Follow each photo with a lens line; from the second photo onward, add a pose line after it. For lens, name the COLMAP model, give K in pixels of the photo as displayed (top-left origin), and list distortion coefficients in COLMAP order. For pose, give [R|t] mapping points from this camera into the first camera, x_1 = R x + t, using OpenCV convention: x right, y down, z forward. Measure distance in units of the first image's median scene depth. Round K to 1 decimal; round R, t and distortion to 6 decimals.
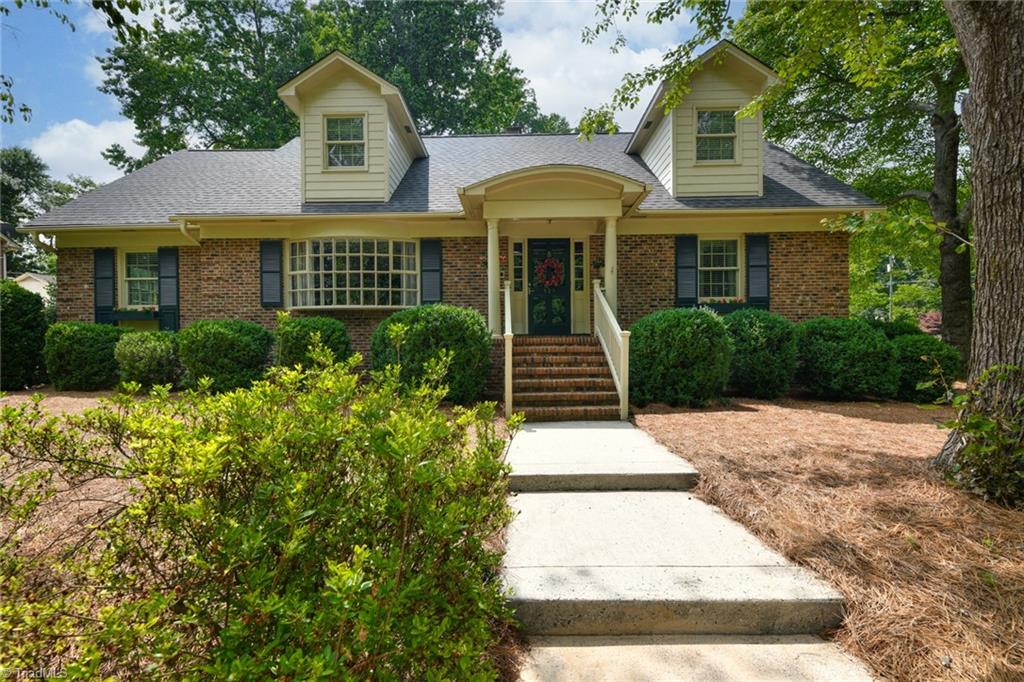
lens RADIAL K [[412.6, 0, 511.3], [0, 412.6, 344.8], [0, 0, 1]] dist [-0.000027, -0.000015]
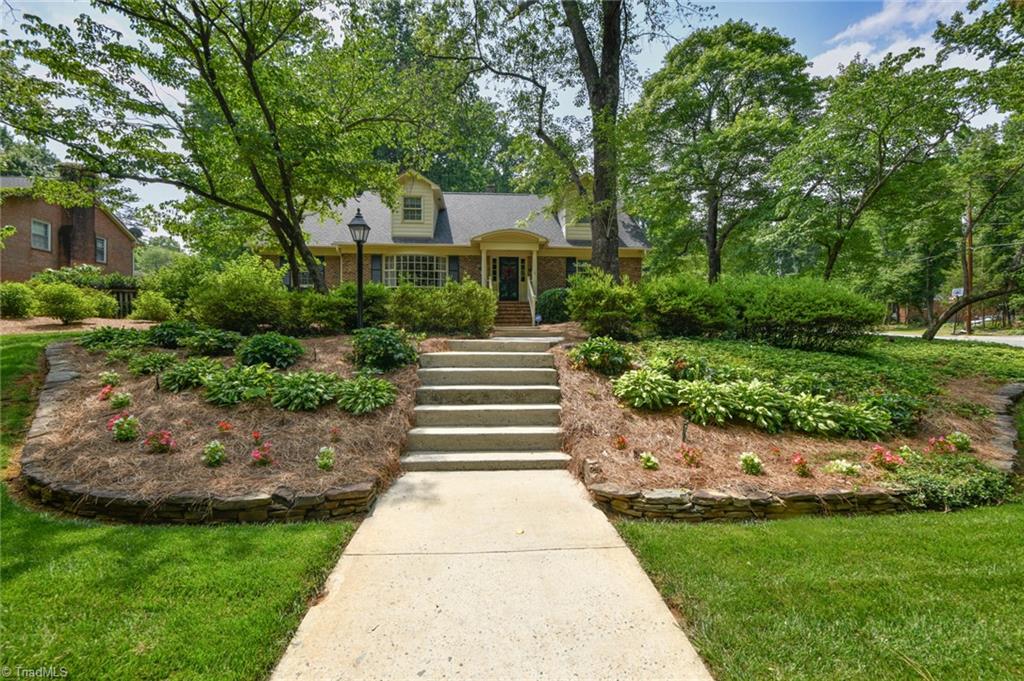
lens RADIAL K [[414.0, 0, 512.0], [0, 414.0, 339.3], [0, 0, 1]] dist [0.000013, 0.000003]
pose [[0.997120, 0.008119, 0.075399, -0.053028], [-0.008432, 0.999957, 0.003842, 0.166337], [-0.075365, -0.004467, 0.997146, -1.173693]]
